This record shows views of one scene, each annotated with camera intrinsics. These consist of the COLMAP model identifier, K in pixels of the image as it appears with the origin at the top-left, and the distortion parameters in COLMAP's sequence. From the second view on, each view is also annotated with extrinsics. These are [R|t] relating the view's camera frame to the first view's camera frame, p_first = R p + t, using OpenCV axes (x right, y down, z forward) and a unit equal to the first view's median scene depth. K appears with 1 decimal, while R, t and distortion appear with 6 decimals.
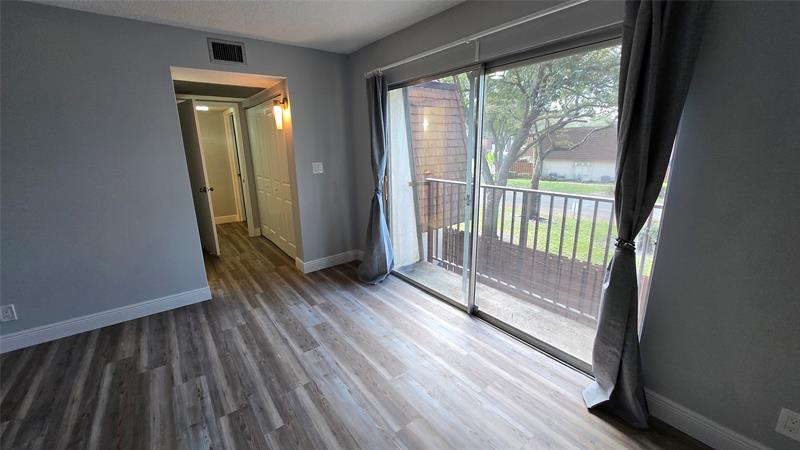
lens RADIAL K [[315.5, 0, 397.0], [0, 315.5, 221.7], [0, 0, 1]] dist [0.000794, -0.000259]
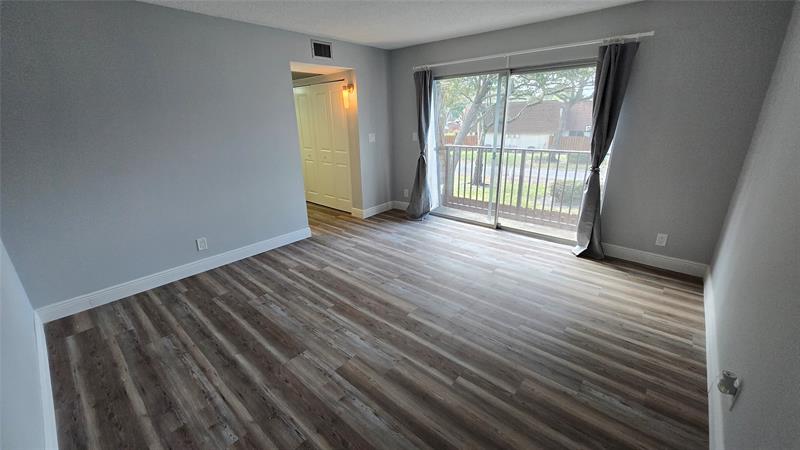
lens RADIAL K [[315.5, 0, 397.4], [0, 315.5, 221.5], [0, 0, 1]] dist [0.000794, -0.000259]
pose [[0.979623, -0.064972, 0.190046, -0.637633], [0.050505, 0.995514, 0.080002, 0.121410], [-0.194392, -0.068774, 0.978510, -0.523445]]
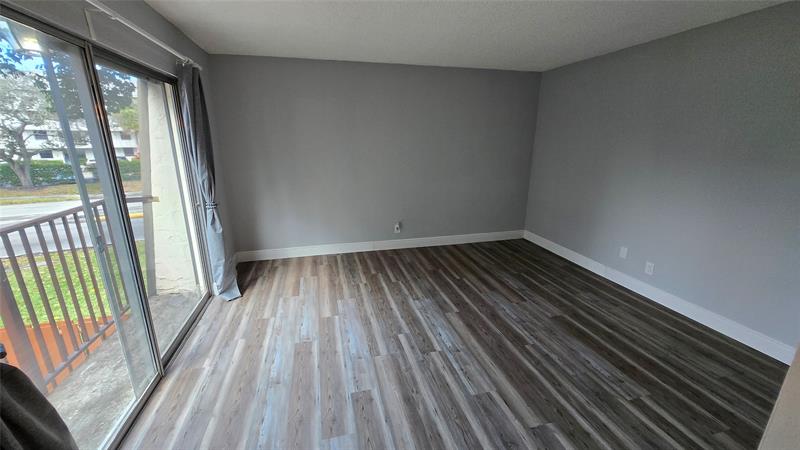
lens RADIAL K [[315.5, 0, 393.7], [0, 315.5, 221.9], [0, 0, 1]] dist [0.000794, -0.000259]
pose [[-0.917675, -0.085517, 0.388021, -0.637146], [0.110157, 0.883525, 0.455247, -0.377245], [-0.381757, 0.460512, -0.801368, 1.426624]]
